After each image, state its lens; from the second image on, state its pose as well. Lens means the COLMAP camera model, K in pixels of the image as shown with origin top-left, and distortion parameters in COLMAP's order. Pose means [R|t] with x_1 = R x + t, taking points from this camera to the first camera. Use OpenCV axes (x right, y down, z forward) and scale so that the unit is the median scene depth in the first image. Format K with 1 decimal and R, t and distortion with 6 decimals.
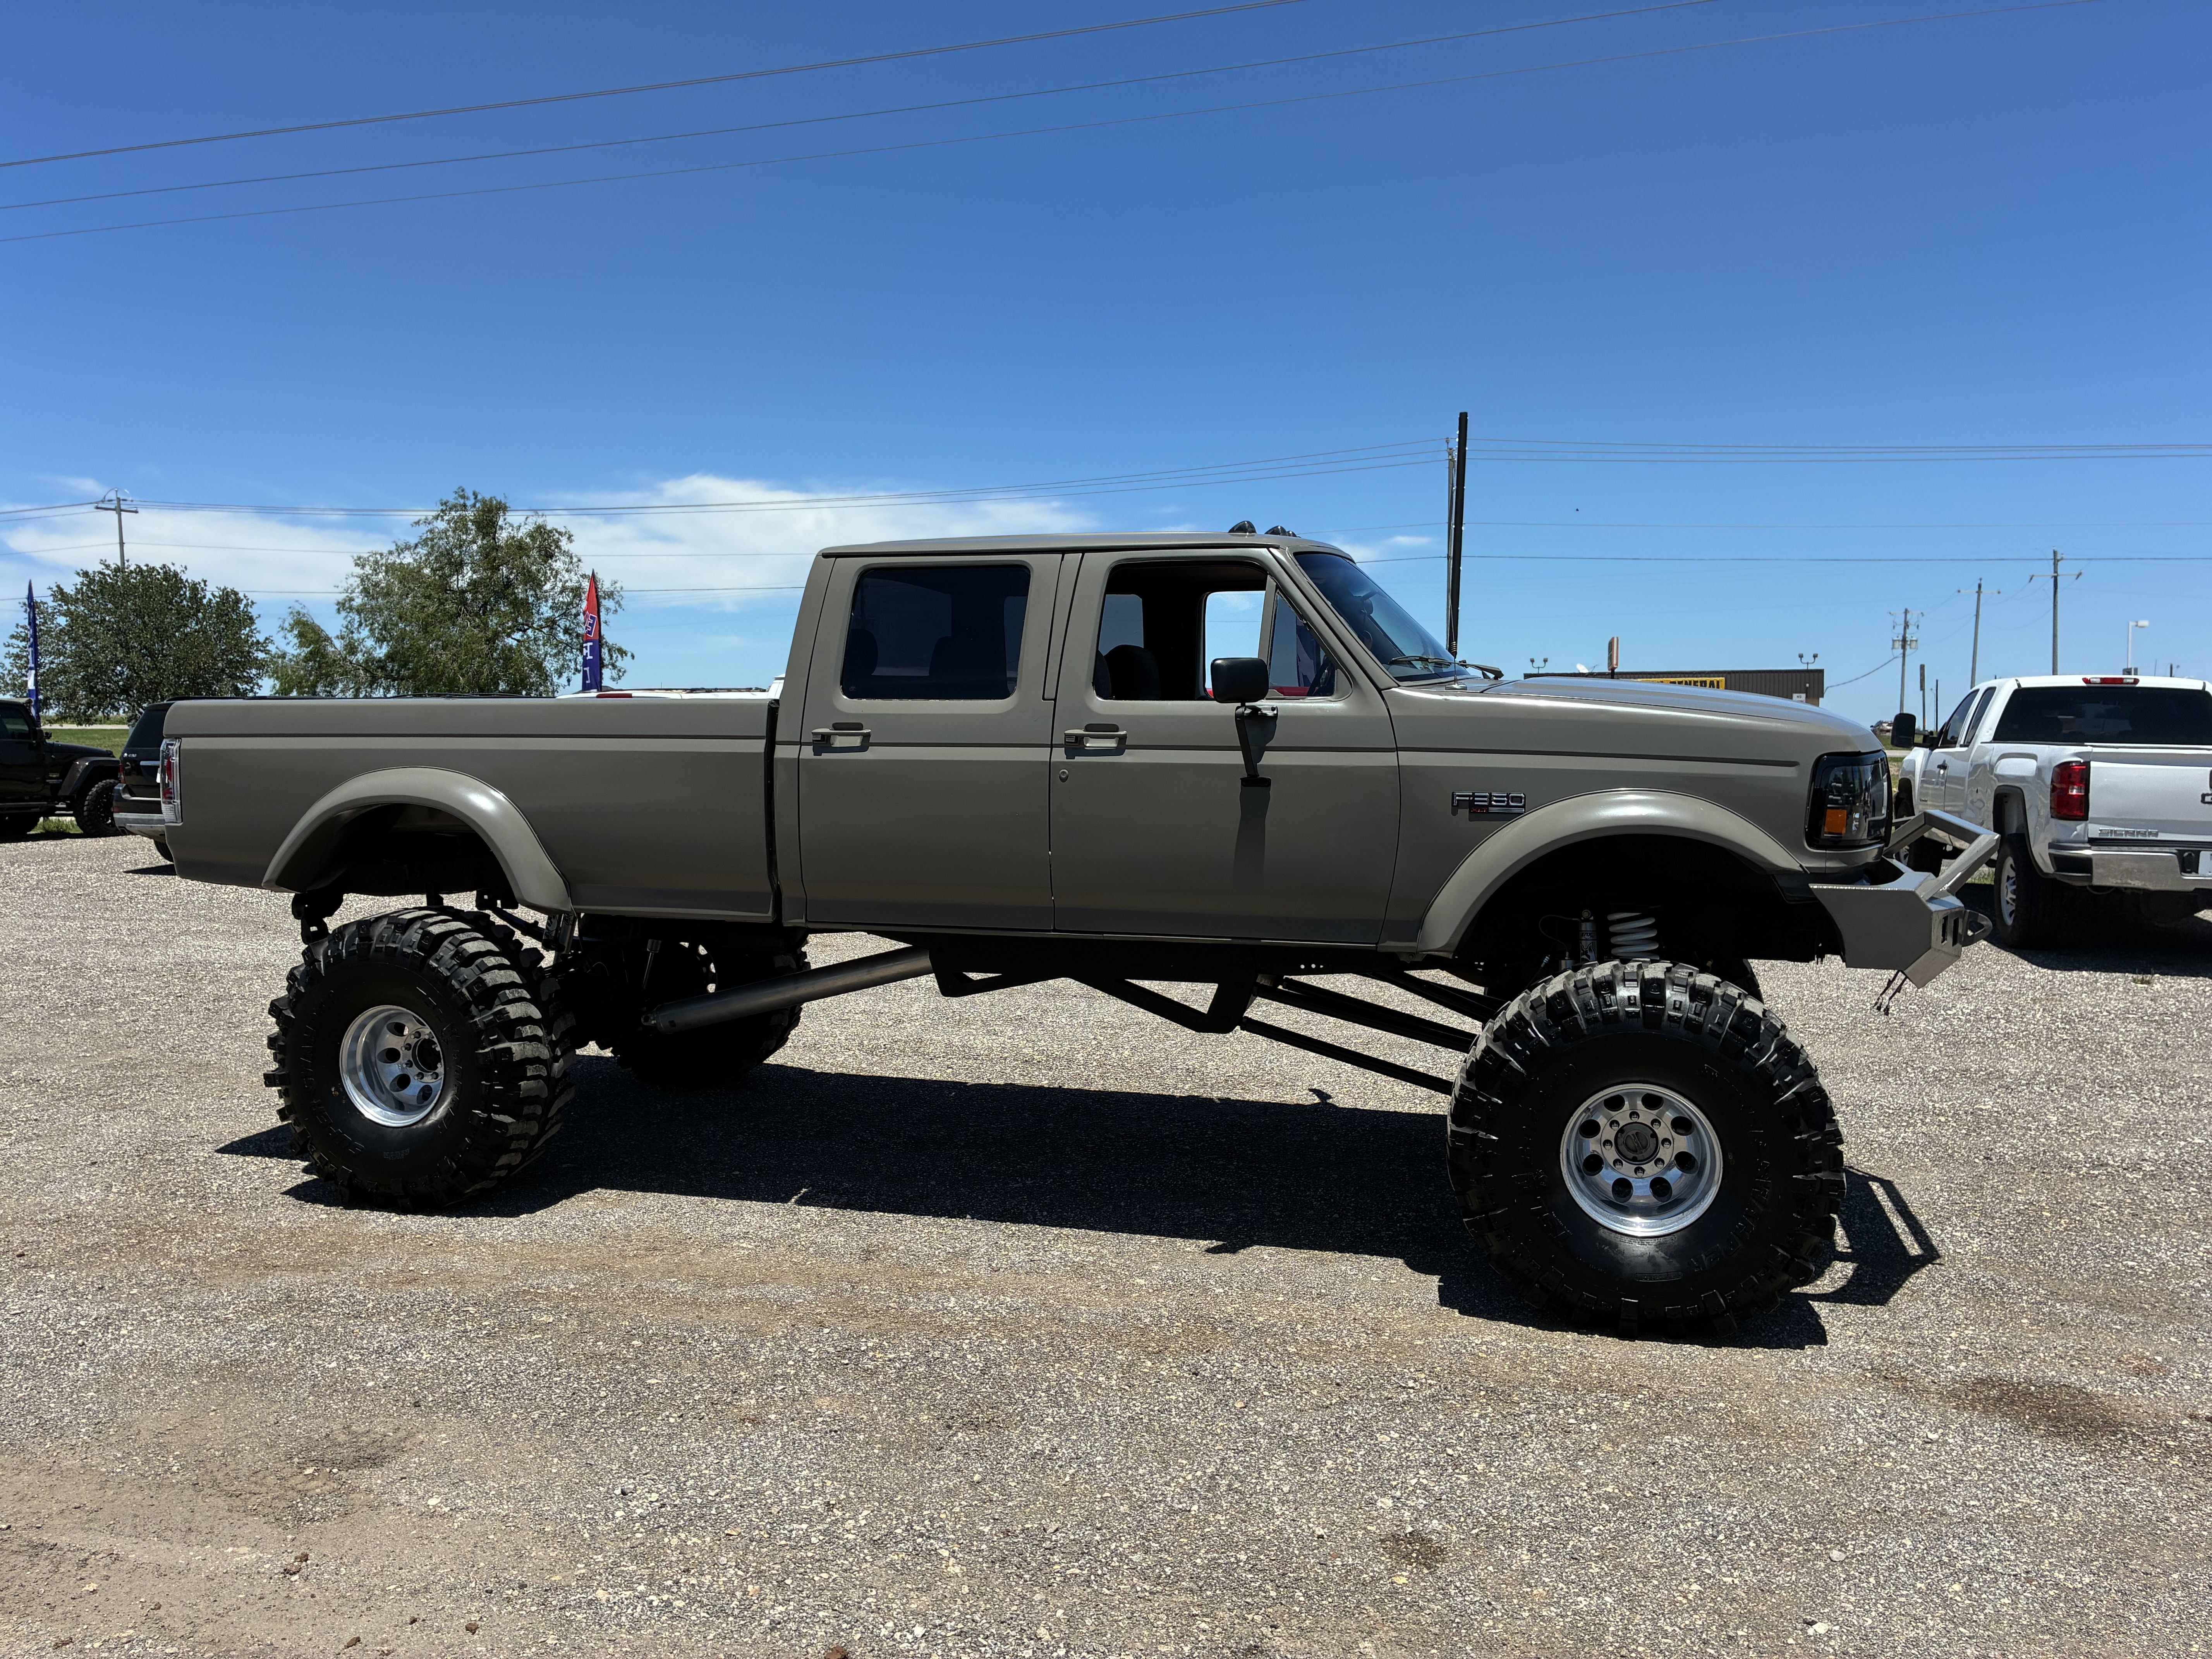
lens RADIAL K [[1688.0, 0, 1085.4], [0, 1688.0, 820.5], [0, 0, 1]] dist [0.058300, -0.076775]
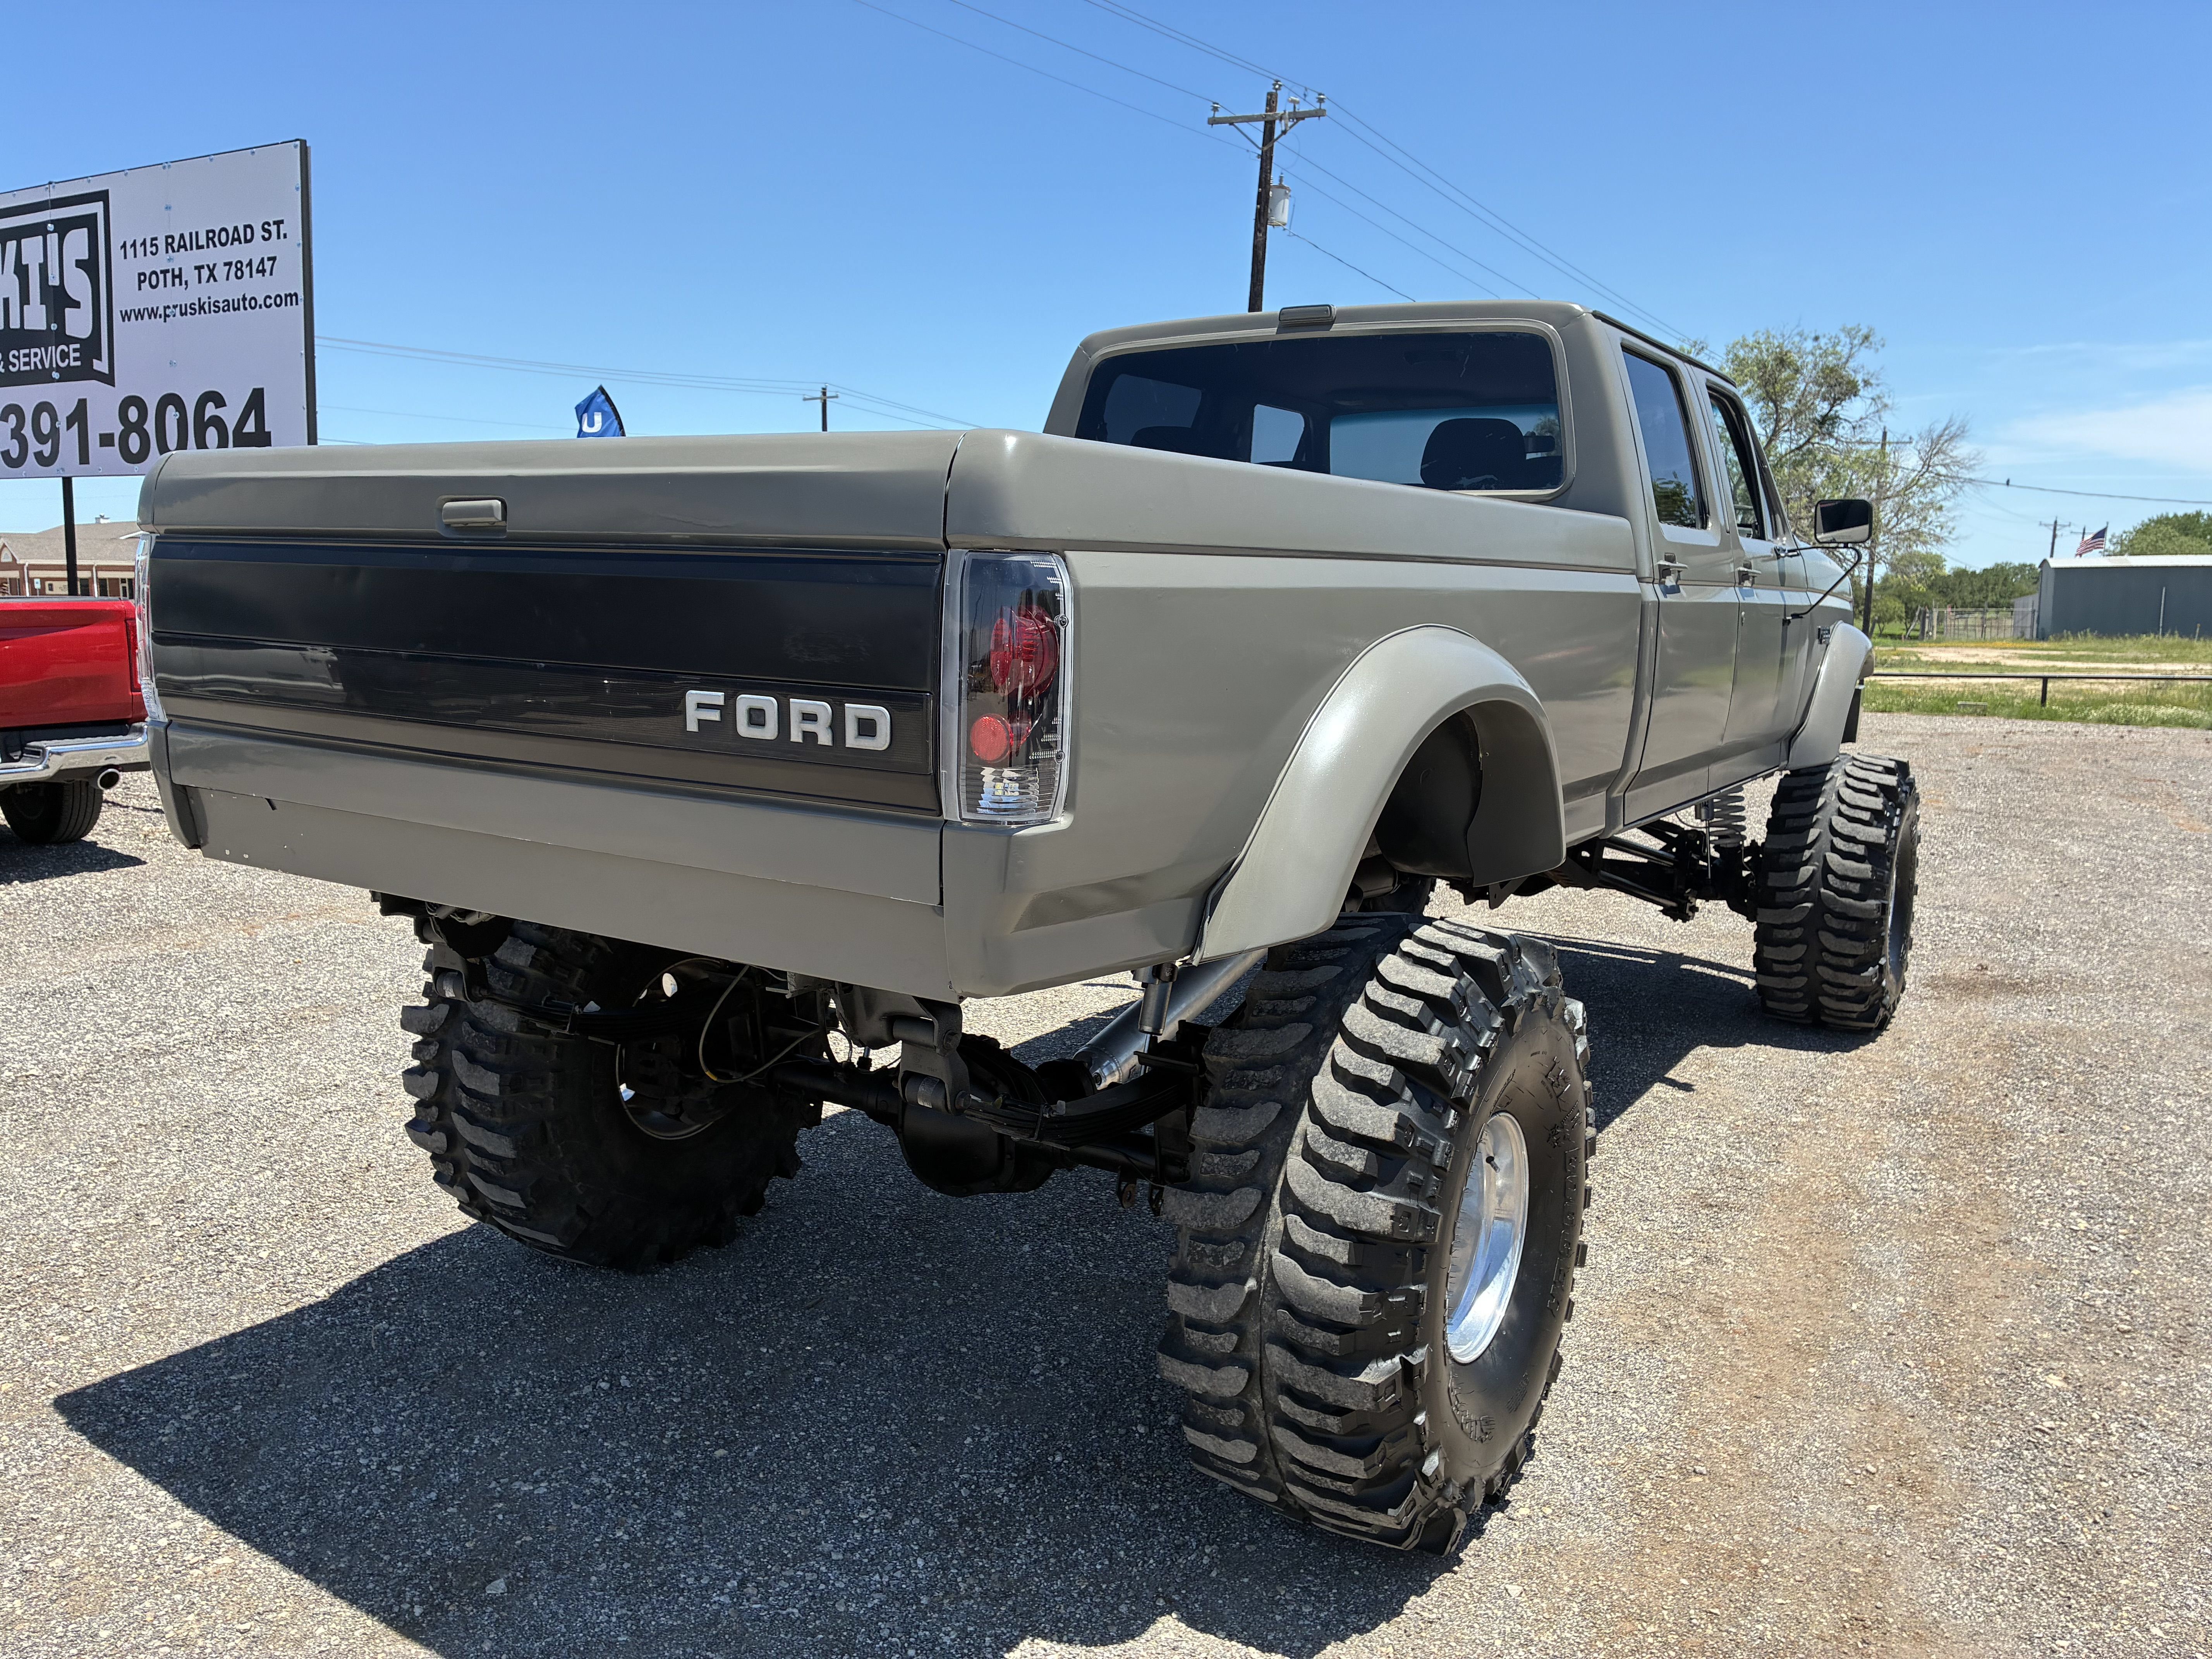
lens RADIAL K [[1678.6, 0, 1101.5], [0, 1678.6, 849.3], [0, 0, 1]] dist [0.047349, -0.069391]
pose [[0.284187, -0.142984, 0.948047, -0.939458], [0.047446, 0.989703, 0.135044, -0.040585], [-0.957594, 0.006603, 0.288045, 1.019758]]
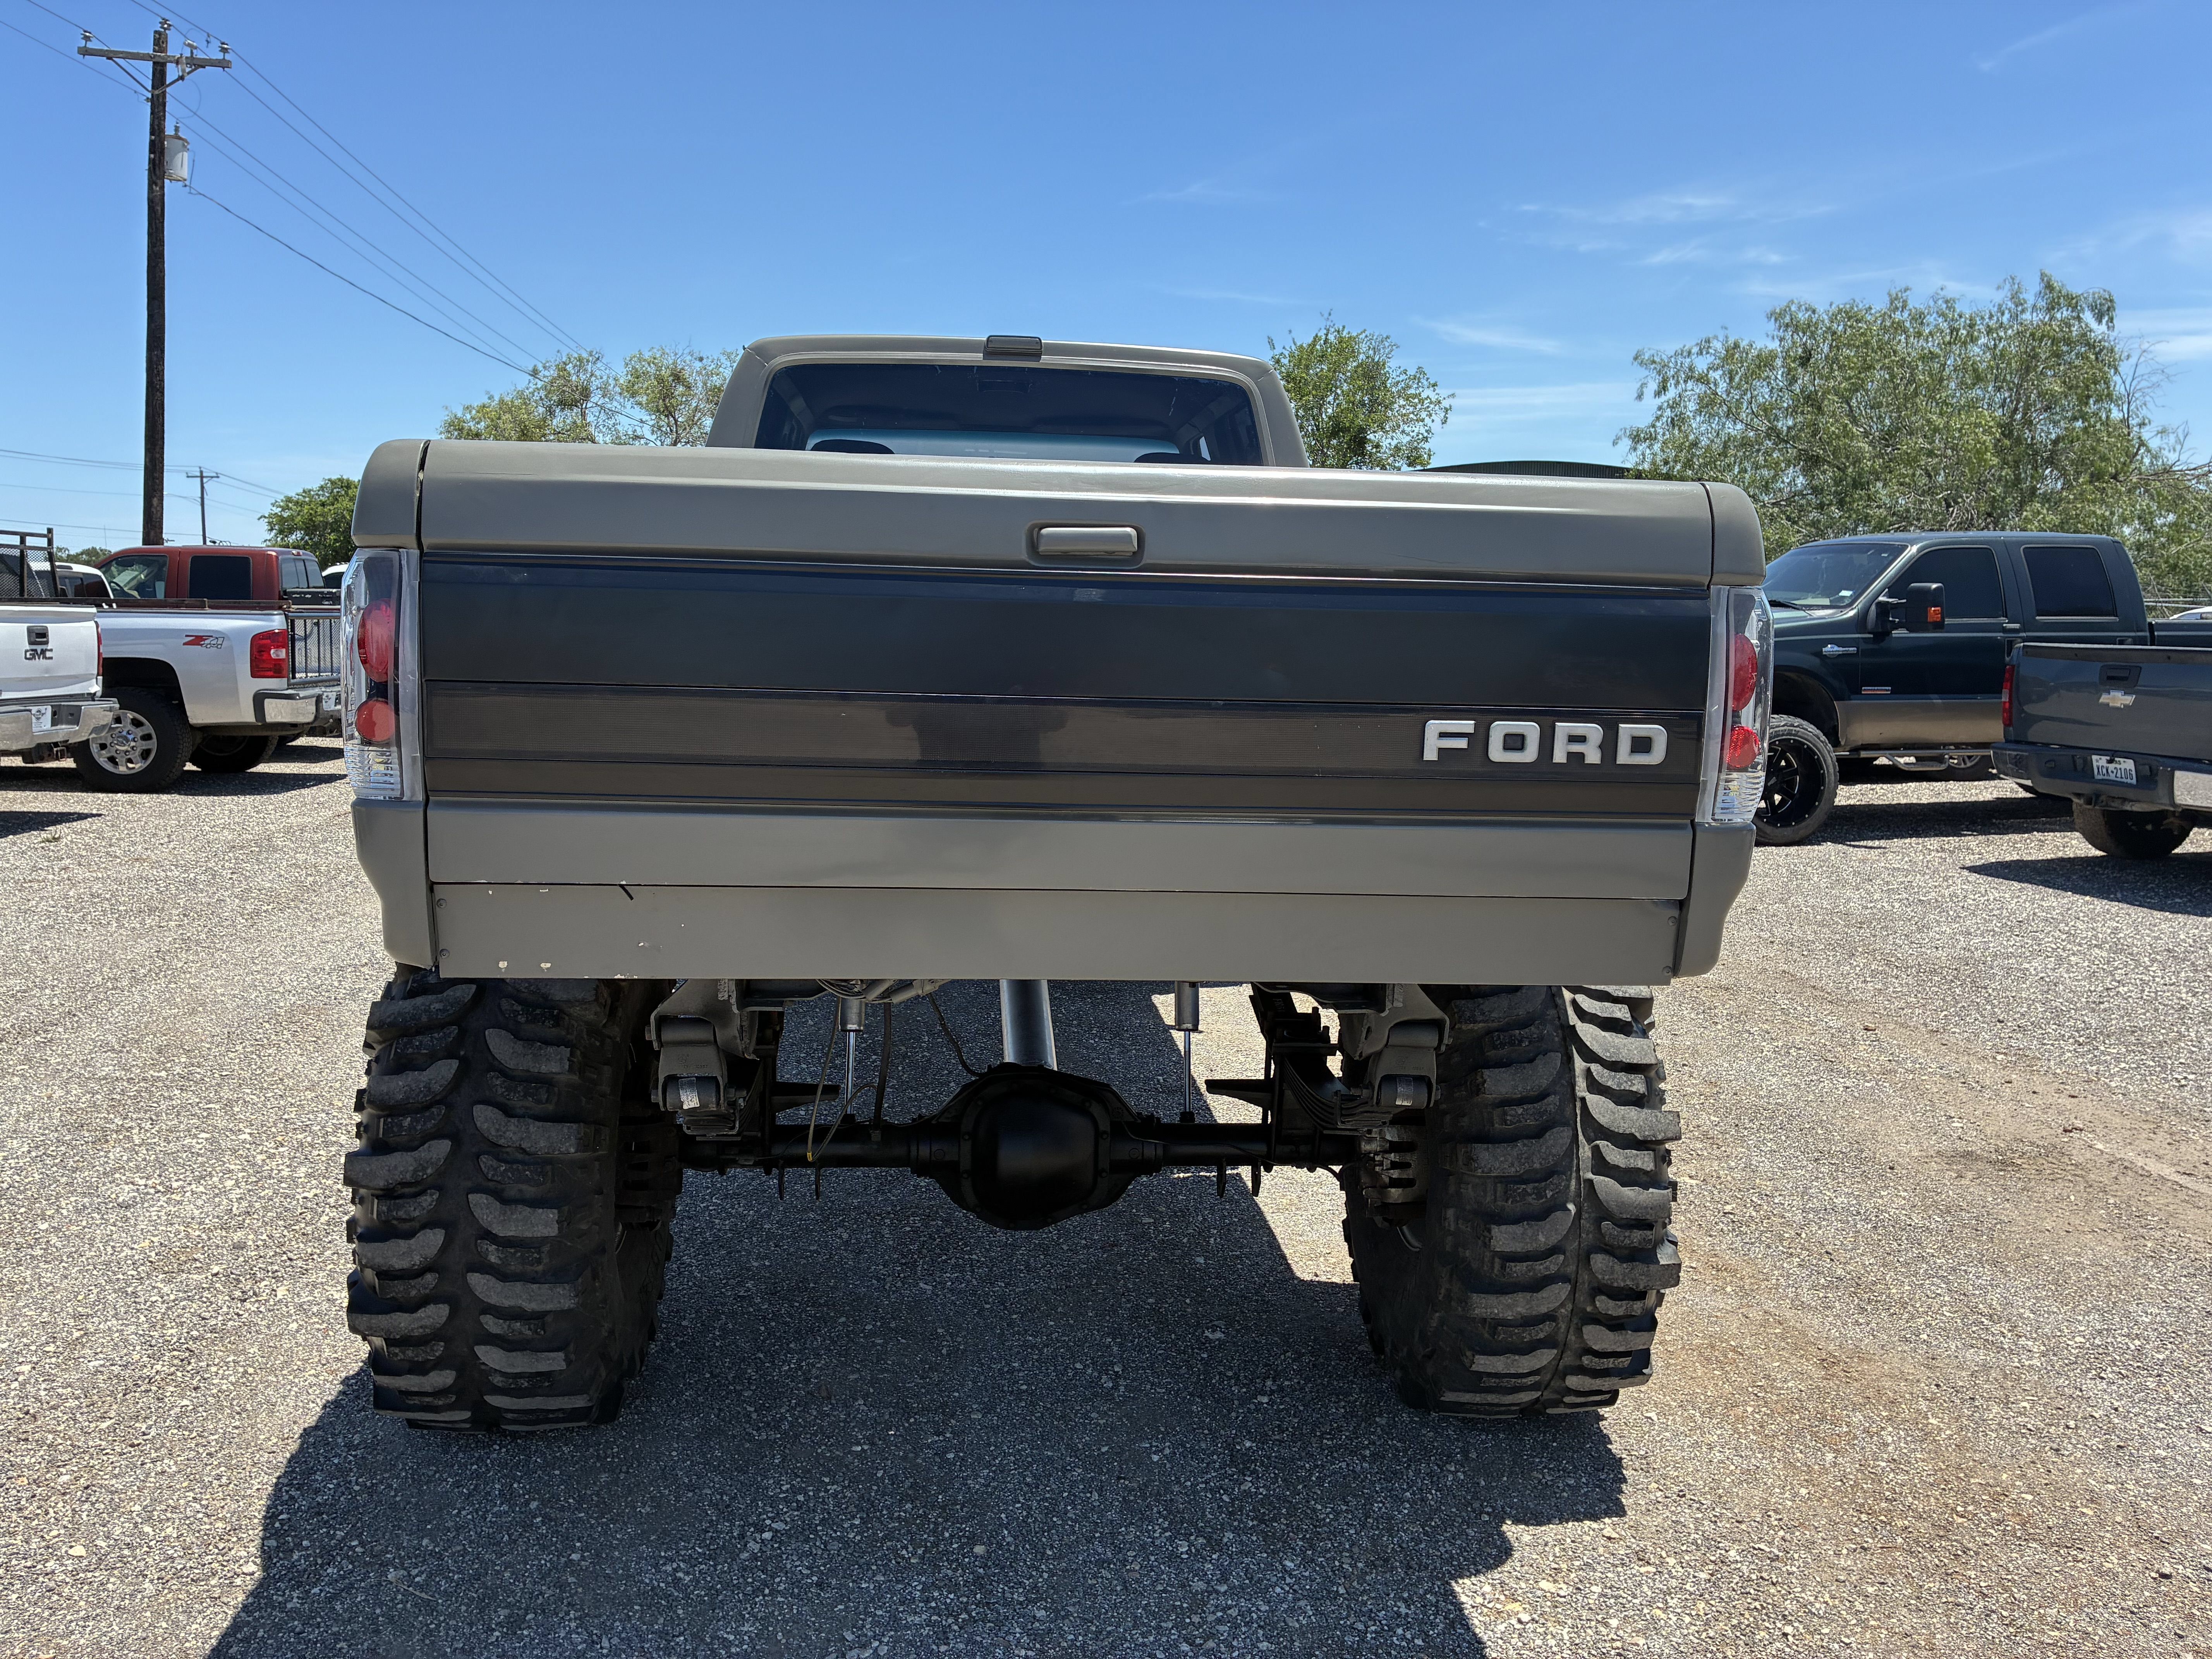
lens RADIAL K [[1668.8, 0, 1094.7], [0, 1668.8, 818.9], [0, 0, 1]] dist [0.062121, -0.088848]
pose [[-0.358709, -0.123040, 0.925305, -0.933345], [0.046471, 0.987692, 0.149351, -0.067834], [-0.932292, 0.096574, -0.348577, 1.425014]]
